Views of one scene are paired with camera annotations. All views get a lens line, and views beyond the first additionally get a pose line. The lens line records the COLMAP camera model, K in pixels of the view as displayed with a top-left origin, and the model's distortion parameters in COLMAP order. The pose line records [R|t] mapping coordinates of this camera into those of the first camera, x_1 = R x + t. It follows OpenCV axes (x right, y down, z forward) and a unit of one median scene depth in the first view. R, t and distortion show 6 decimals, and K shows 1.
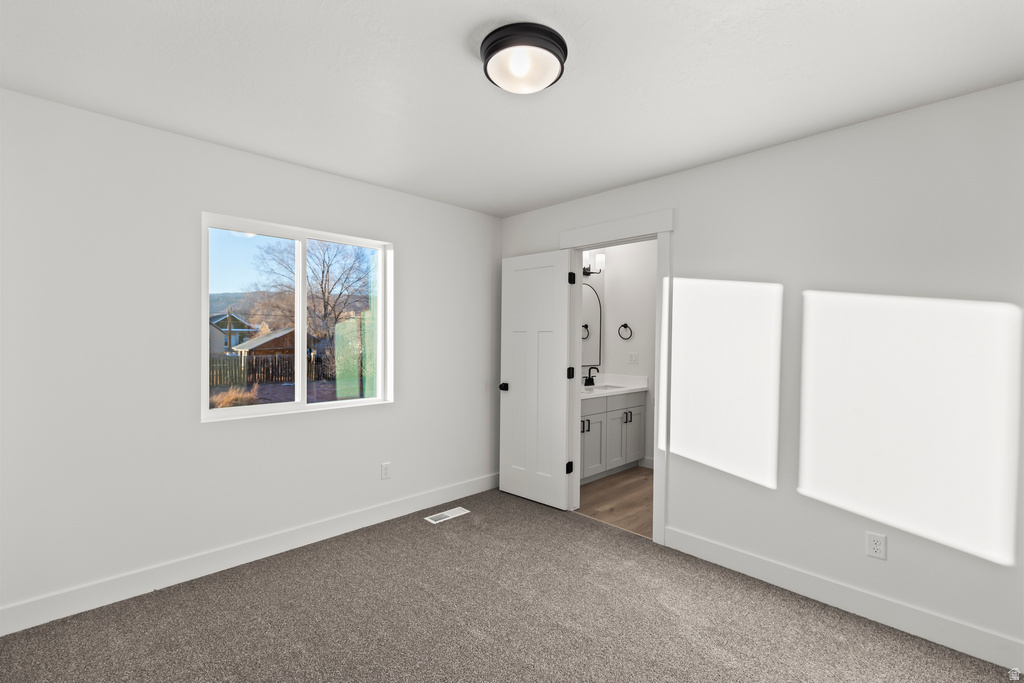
lens RADIAL K [[465.5, 0, 515.4], [0, 465.5, 330.4], [0, 0, 1]] dist [0.002413, -0.001432]
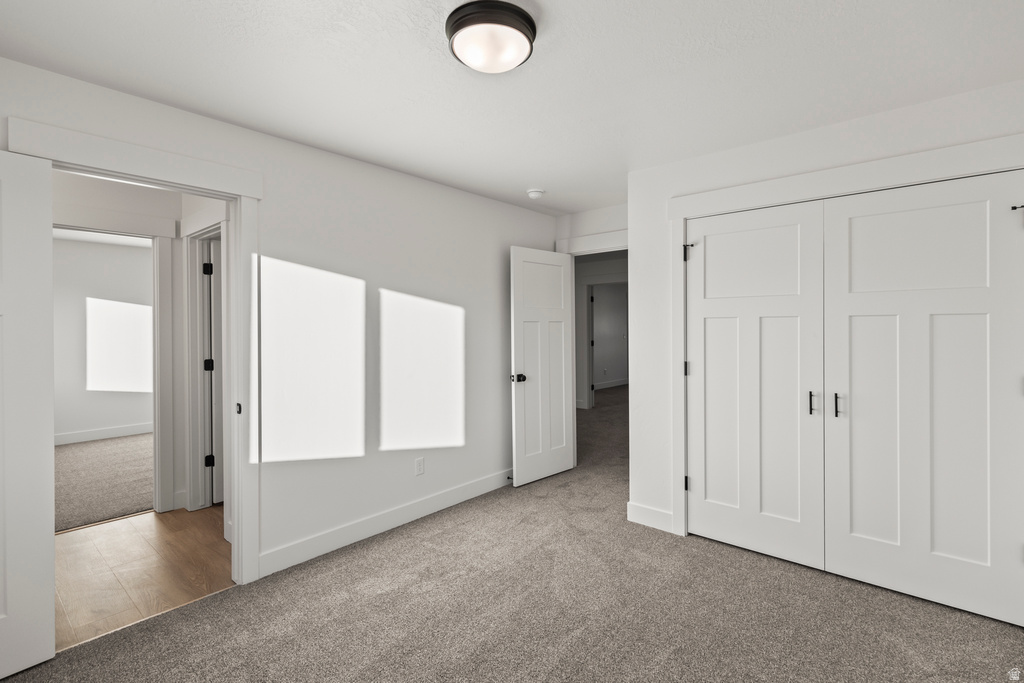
lens RADIAL K [[472.5, 0, 507.5], [0, 472.5, 315.4], [0, 0, 1]] dist [0.003707, -0.000591]
pose [[-0.088787, 0.017396, 0.995899, -0.672027], [-0.016329, 0.999688, -0.018918, 0.006454], [-0.995917, -0.017941, -0.088475, 0.769921]]
